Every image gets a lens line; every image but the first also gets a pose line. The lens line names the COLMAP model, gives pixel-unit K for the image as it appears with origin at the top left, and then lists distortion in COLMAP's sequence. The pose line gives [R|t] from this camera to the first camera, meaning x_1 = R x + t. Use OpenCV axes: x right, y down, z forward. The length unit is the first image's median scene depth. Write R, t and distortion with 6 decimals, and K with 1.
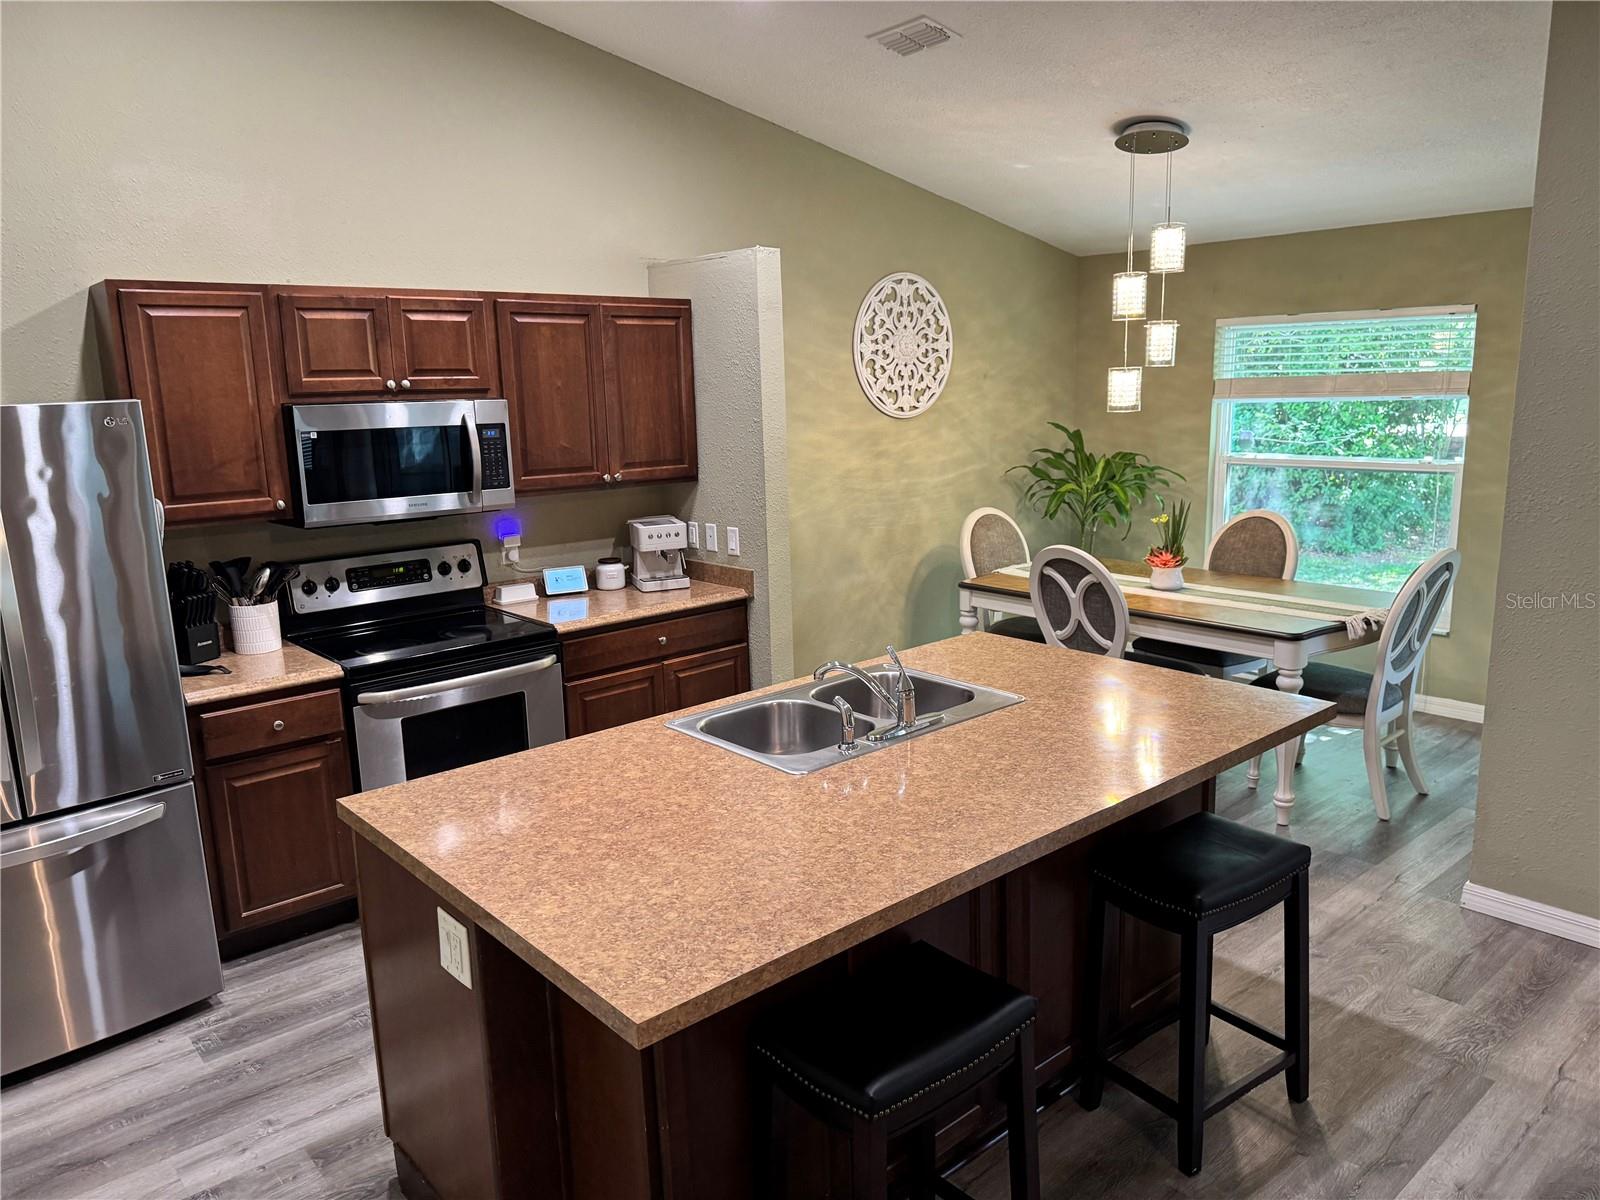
lens RADIAL K [[1115.9, 0, 792.5], [0, 1115.9, 608.1], [0, 0, 1]] dist [0.069035, -0.081355]
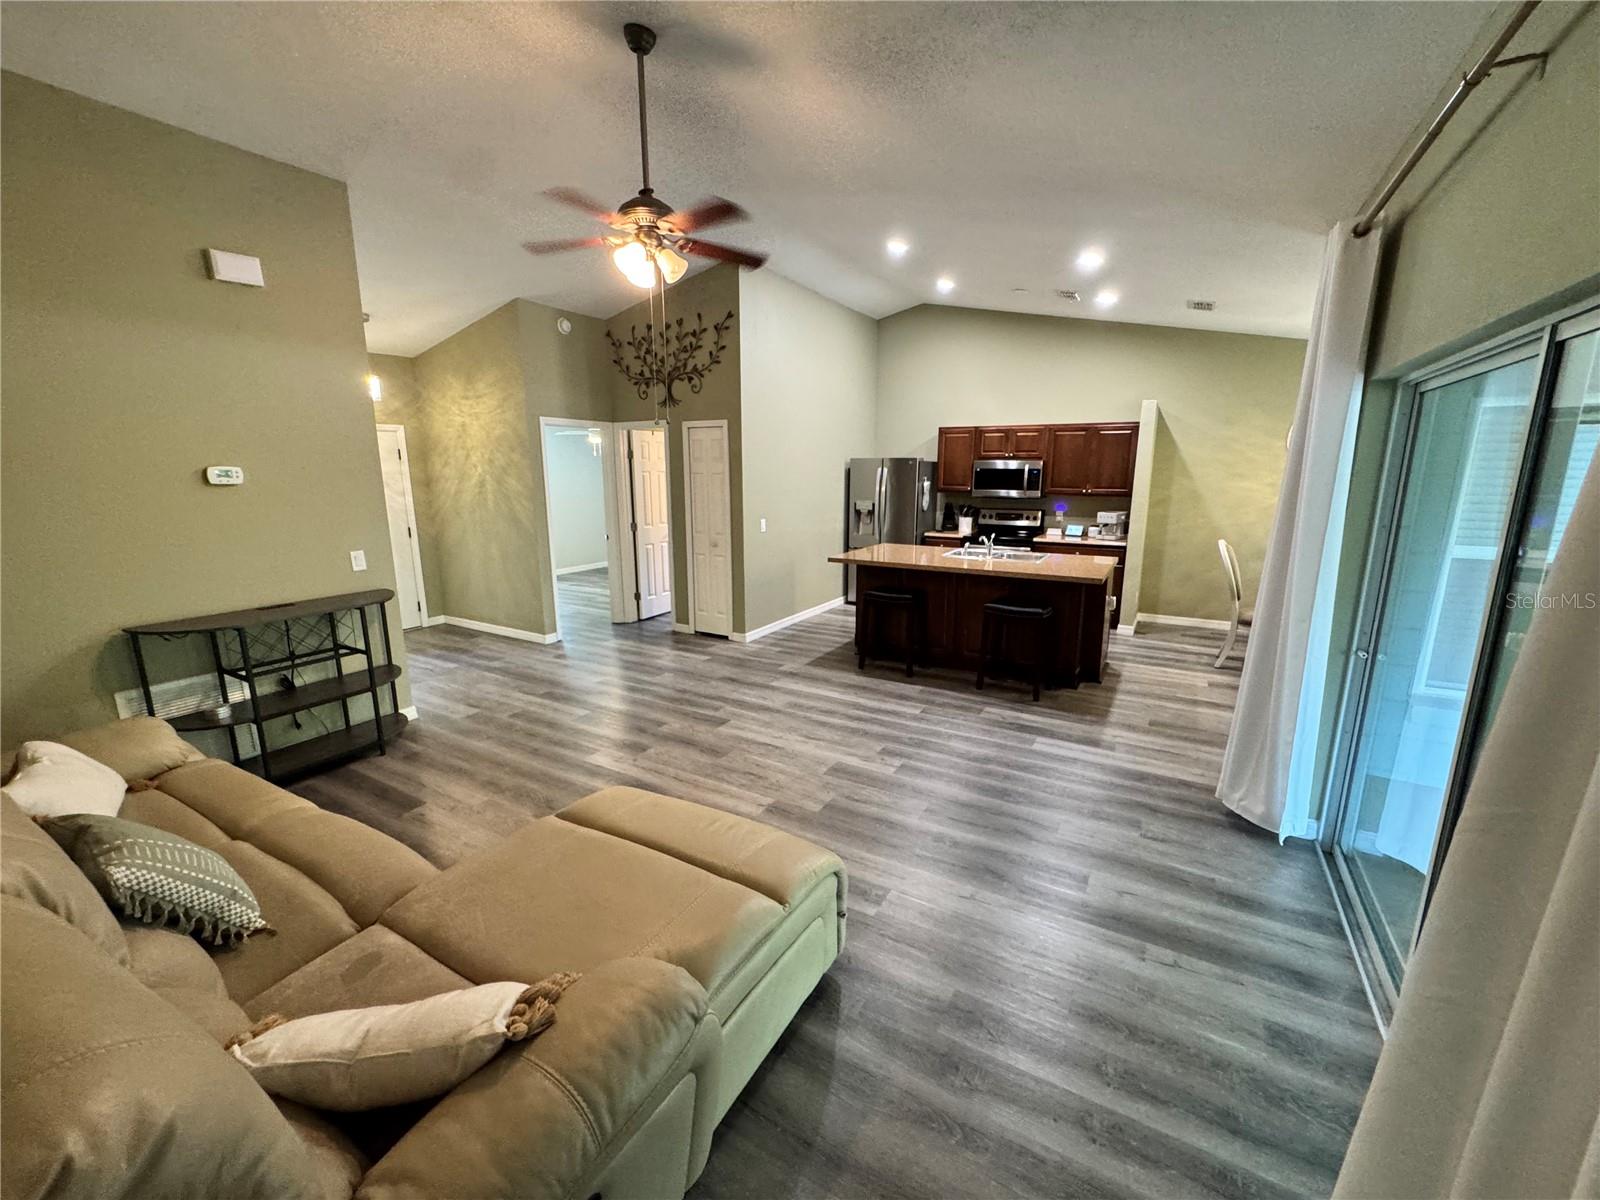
lens RADIAL K [[636.4, 0, 796.5], [0, 636.4, 608.2], [0, 0, 1]] dist [-0.000104, -0.000142]
pose [[0.314690, 0.231043, -0.920646, 0.887913], [-0.200541, 0.964213, 0.173429, 0.020385], [0.927768, 0.130051, 0.349762, -0.096259]]
